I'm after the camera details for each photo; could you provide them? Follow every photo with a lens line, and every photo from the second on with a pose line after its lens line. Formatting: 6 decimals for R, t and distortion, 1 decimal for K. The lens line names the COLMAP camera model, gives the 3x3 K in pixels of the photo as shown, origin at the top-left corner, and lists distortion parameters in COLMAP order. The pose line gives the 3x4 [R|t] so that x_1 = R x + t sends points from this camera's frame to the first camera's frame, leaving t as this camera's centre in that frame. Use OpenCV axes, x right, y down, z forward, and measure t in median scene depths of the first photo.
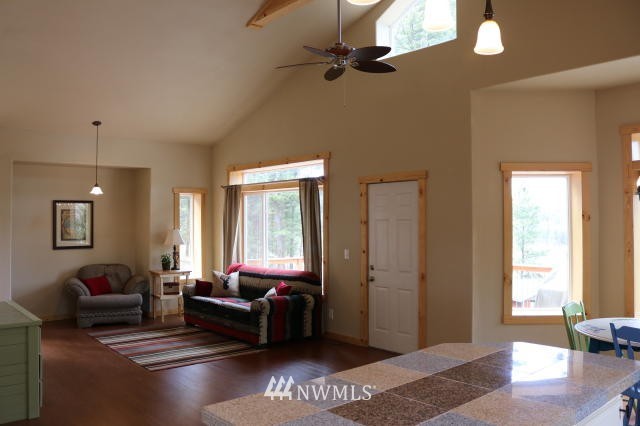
lens RADIAL K [[528.9, 0, 312.9], [0, 528.9, 210.5], [0, 0, 1]] dist [-0.148147, 0.105888]
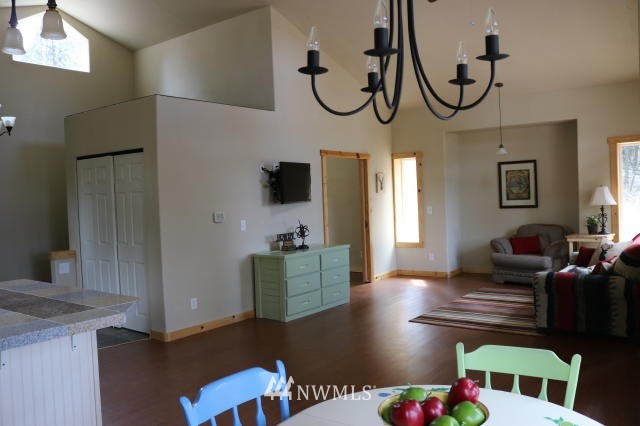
lens RADIAL K [[528.9, 0, 317.3], [0, 528.9, 212.0], [0, 0, 1]] dist [-0.148147, 0.105888]
pose [[0.221314, 0.026979, -0.974829, 0.581094], [0.054976, 0.997682, 0.040093, 0.023260], [0.973652, -0.062466, 0.219318, 0.476848]]
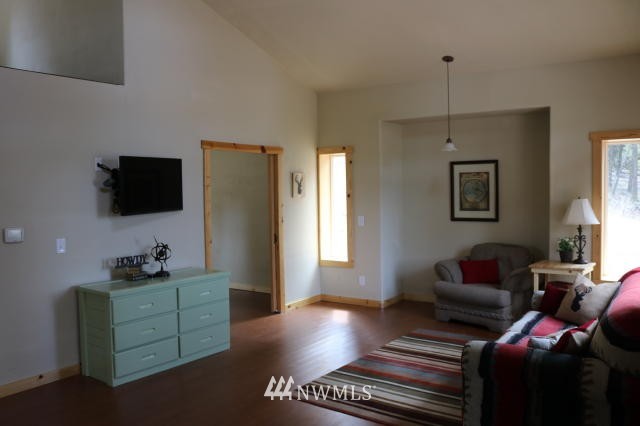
lens RADIAL K [[528.9, 0, 316.6], [0, 528.9, 211.2], [0, 0, 1]] dist [-0.148147, 0.105888]
pose [[0.245786, 0.042377, -0.968397, 0.332347], [0.031722, 0.998157, 0.051731, 0.011059], [0.968805, -0.043434, 0.243989, 0.710791]]
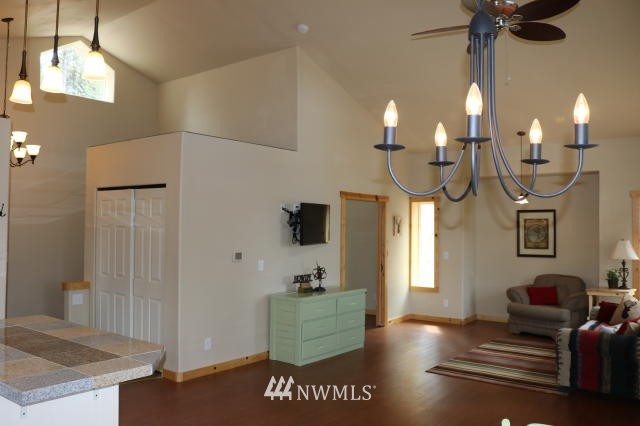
lens RADIAL K [[528.9, 0, 315.9], [0, 528.9, 214.2], [0, 0, 1]] dist [-0.148147, 0.105888]
pose [[0.206174, -0.019392, -0.978323, 0.566212], [0.008637, 0.999801, -0.017997, 0.004657], [0.978477, -0.004739, 0.206300, 0.456012]]
